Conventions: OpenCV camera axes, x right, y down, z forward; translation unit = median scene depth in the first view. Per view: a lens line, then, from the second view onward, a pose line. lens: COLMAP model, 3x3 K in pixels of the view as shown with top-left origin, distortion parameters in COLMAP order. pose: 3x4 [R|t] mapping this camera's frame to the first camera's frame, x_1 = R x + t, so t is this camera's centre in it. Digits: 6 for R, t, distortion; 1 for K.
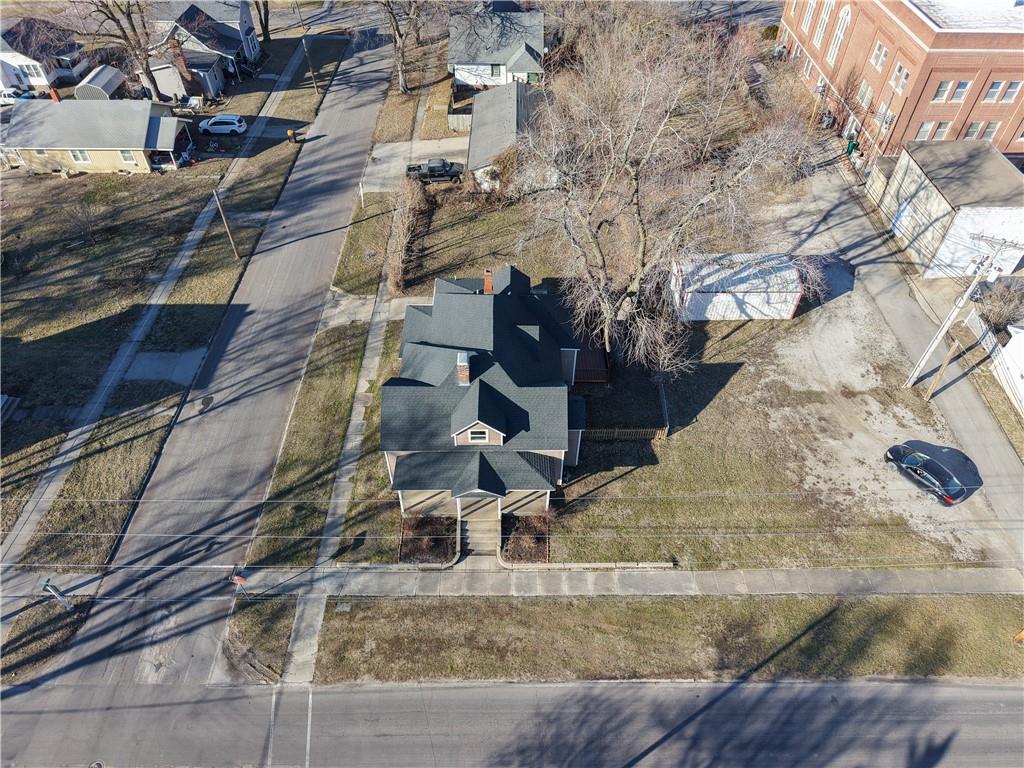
lens RADIAL K [[697.5, 0, 512.0], [0, 697.5, 384.0], [0, 0, 1]] dist [0.028871, -0.028237]
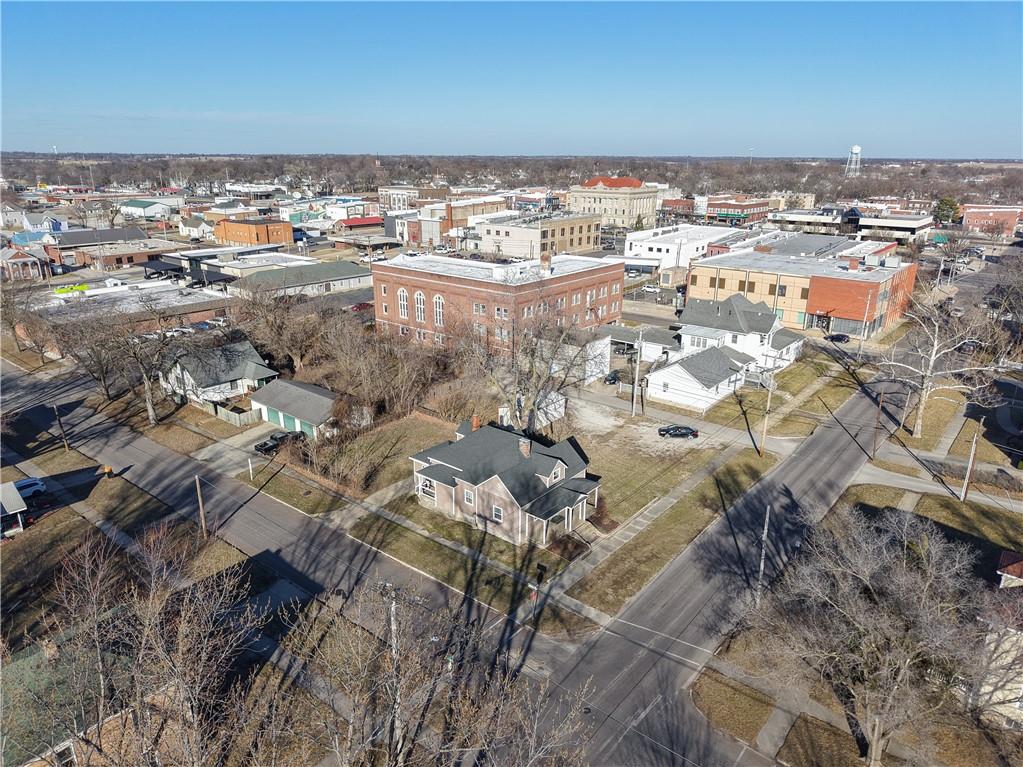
lens RADIAL K [[696.8, 0, 511.5], [0, 696.8, 383.5], [0, 0, 1]] dist [0.028871, -0.028237]
pose [[0.638212, -0.244287, 0.730075, -1.101181], [0.554966, 0.803242, -0.216367, 0.170105], [-0.533571, 0.543254, 0.648210, -0.131277]]
